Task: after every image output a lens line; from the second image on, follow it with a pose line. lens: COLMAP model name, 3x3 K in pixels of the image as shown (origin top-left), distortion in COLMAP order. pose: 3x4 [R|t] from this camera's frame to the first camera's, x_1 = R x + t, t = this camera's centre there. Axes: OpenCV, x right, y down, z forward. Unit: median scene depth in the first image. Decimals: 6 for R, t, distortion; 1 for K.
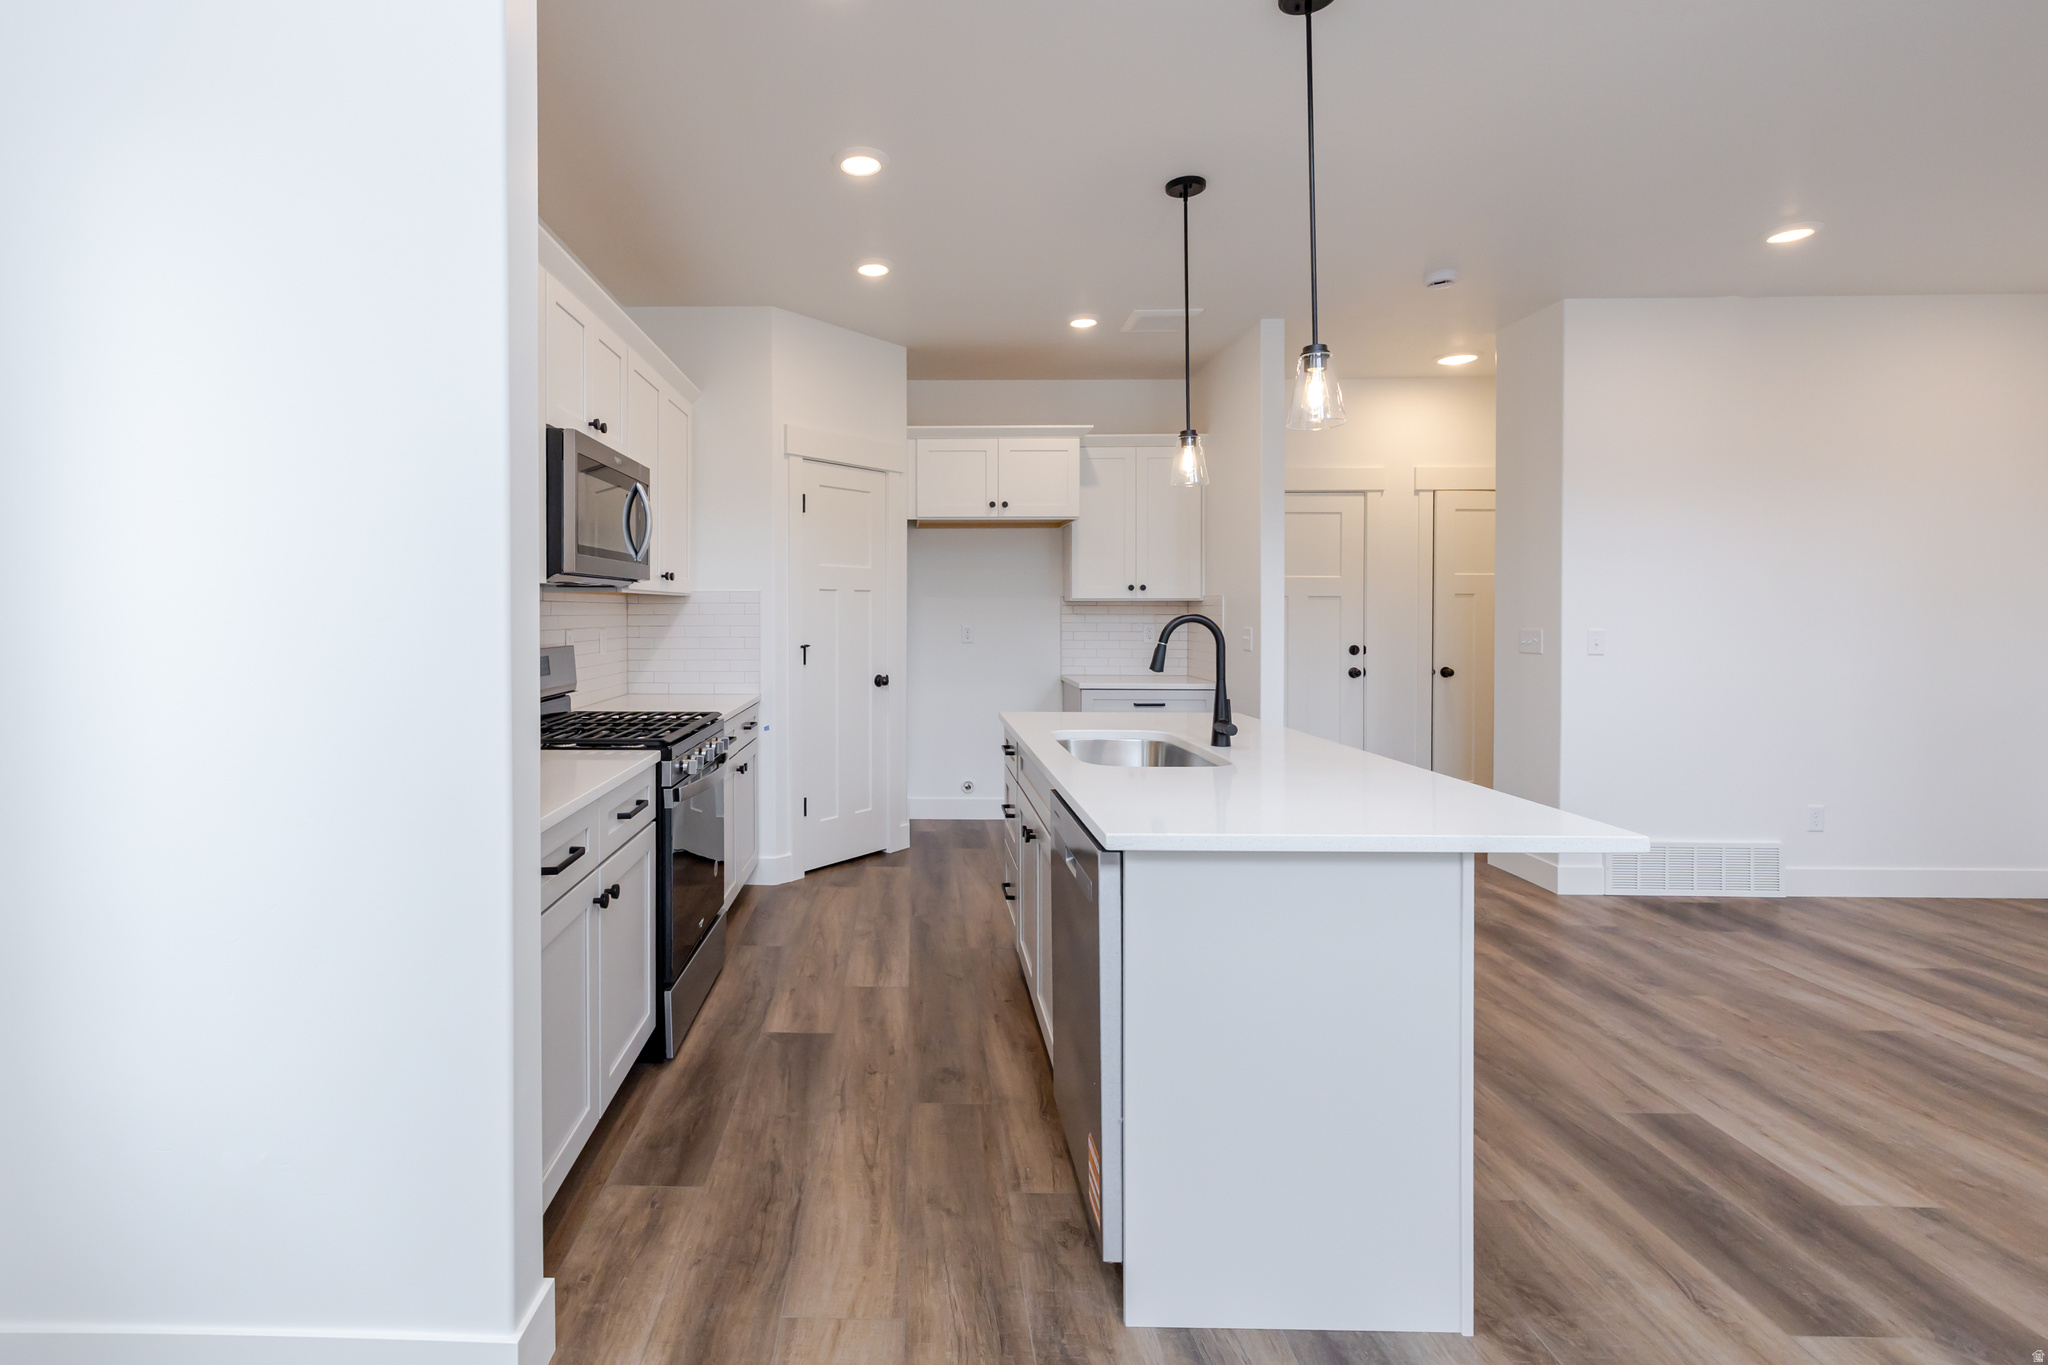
lens RADIAL K [[925.7, 0, 901.8], [0, 925.7, 616.9], [0, 0, 1]] dist [0.001449, 0.000059]
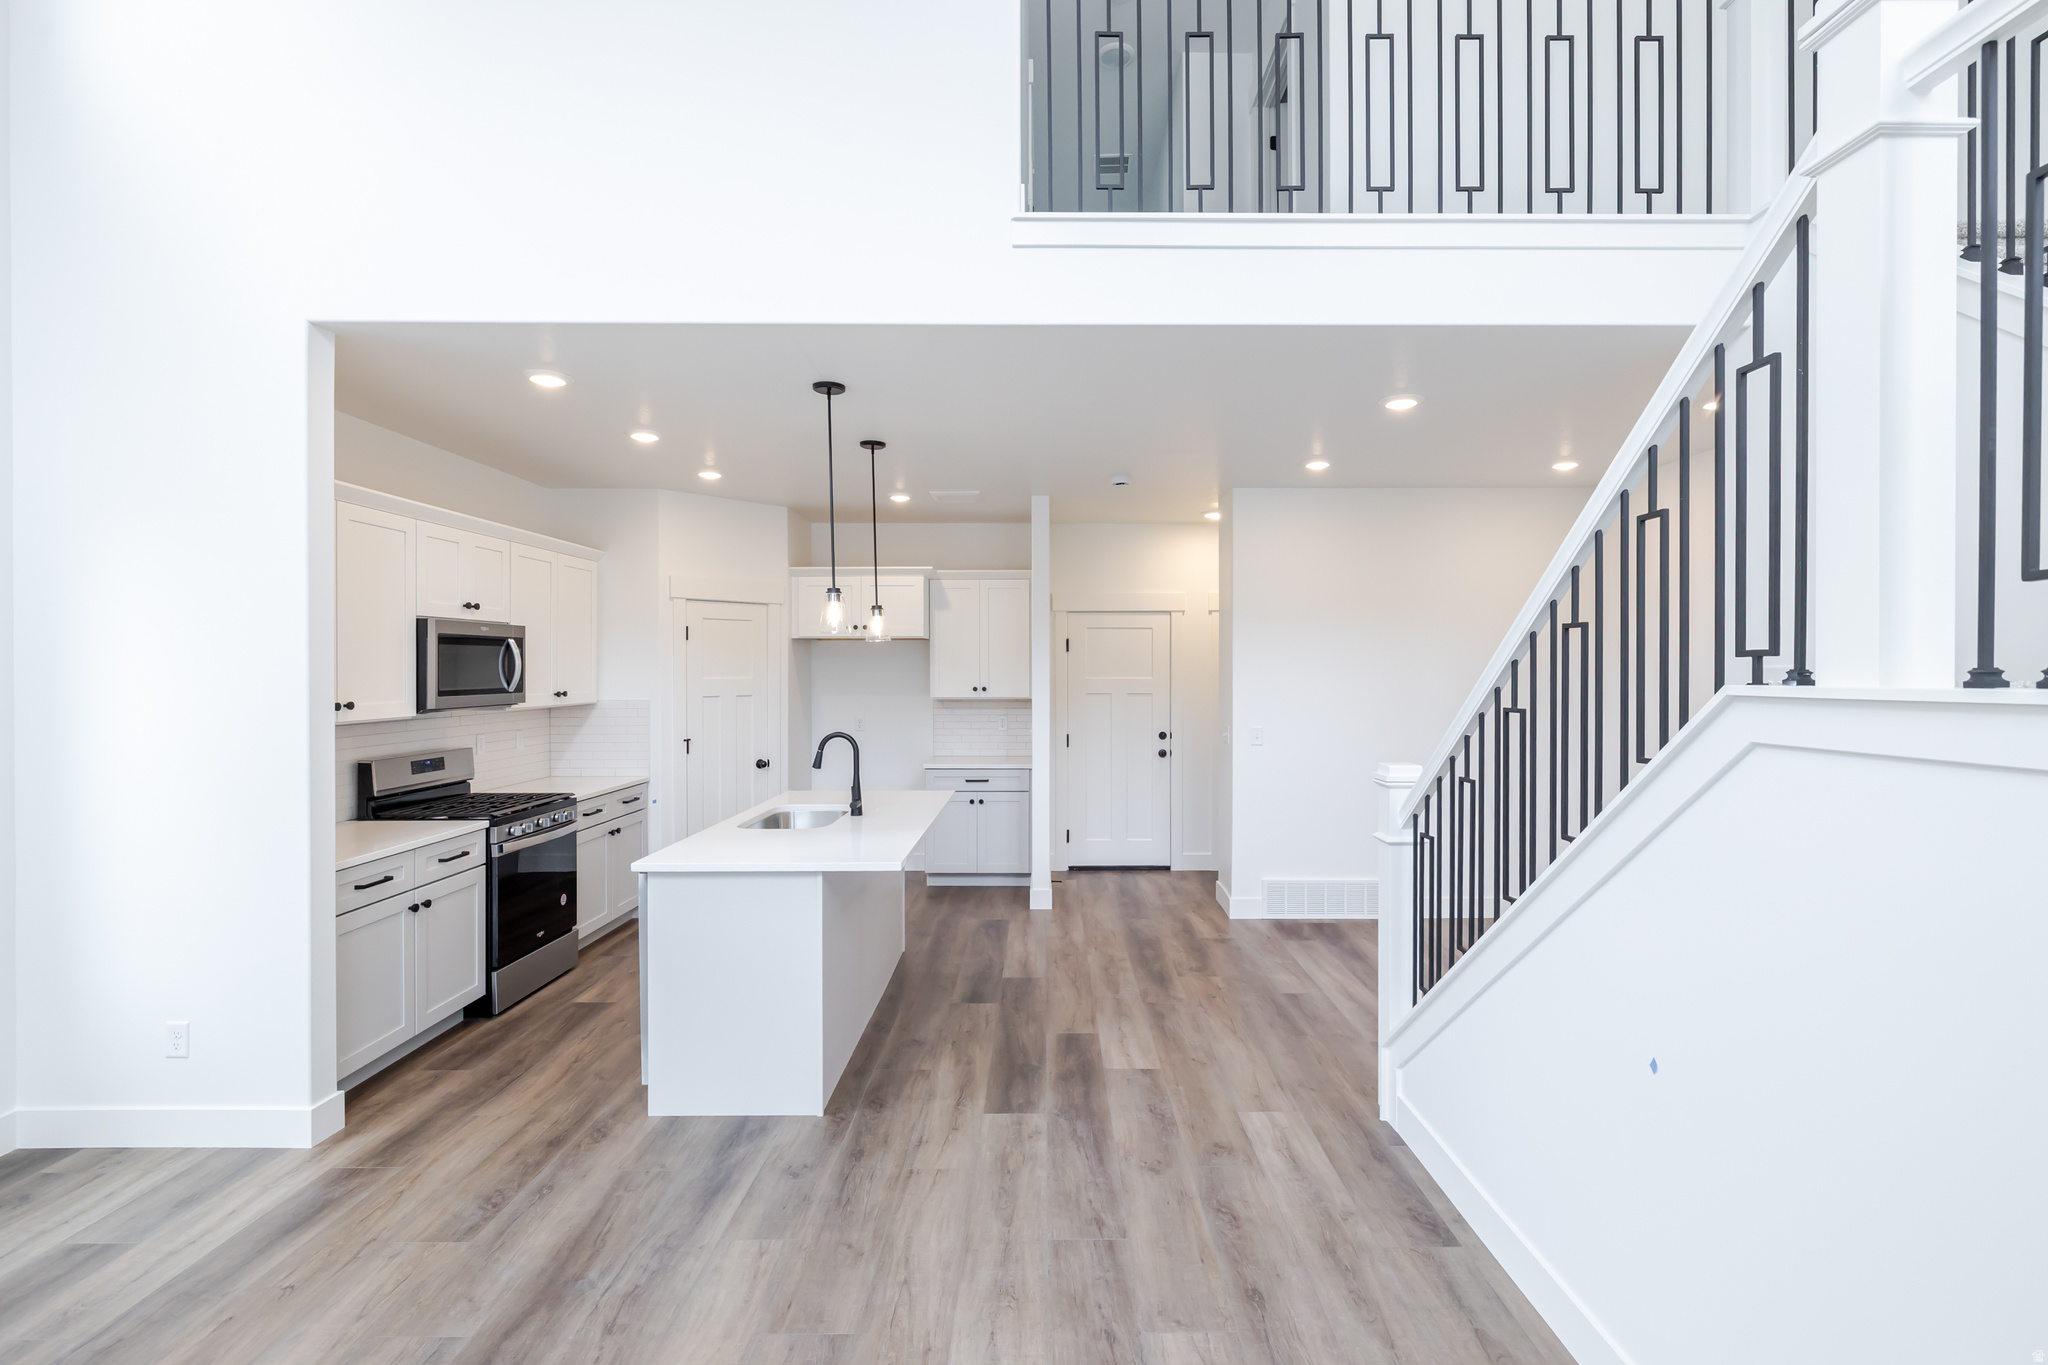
lens RADIAL K [[943.1, 0, 1053.6], [0, 943.1, 666.4], [0, 0, 1]] dist [0.000194, 0.000369]
pose [[0.999566, -0.001295, 0.029433, 0.486898], [0.001613, 0.999941, -0.010758, -0.074589], [-0.029417, 0.010801, 0.999509, -0.480022]]
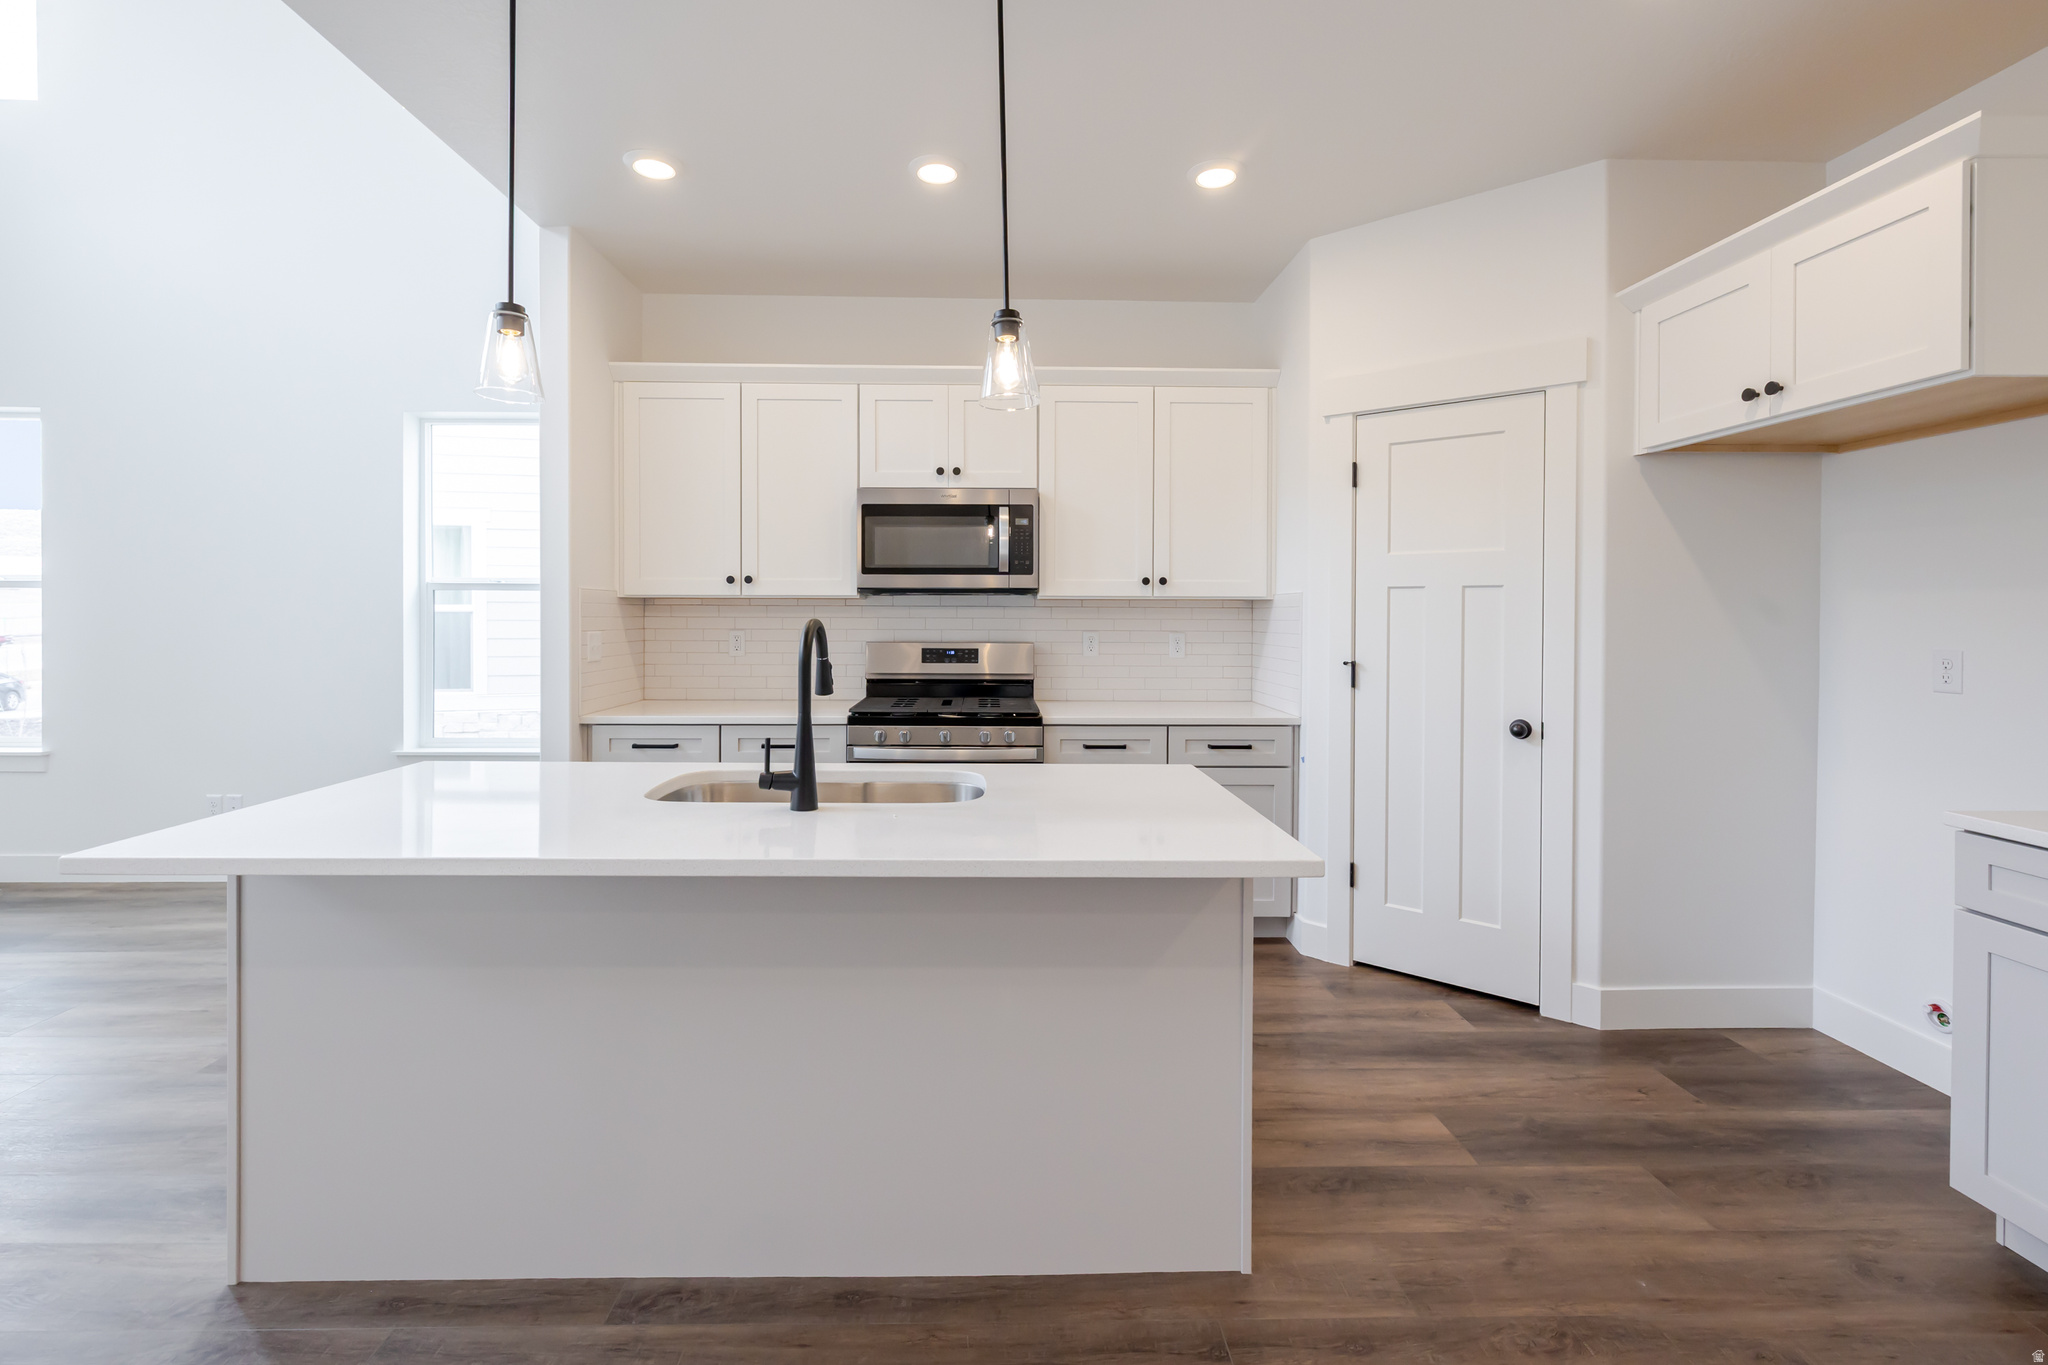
lens RADIAL K [[907.9, 0, 1007.1], [0, 907.9, 610.5], [0, 0, 1]] dist [0.001252, 0.000285]
pose [[0.035747, -0.005834, -0.999344, 0.795021], [-0.012391, 0.999903, -0.006280, -0.003660], [0.999284, 0.012608, 0.035672, 0.873468]]
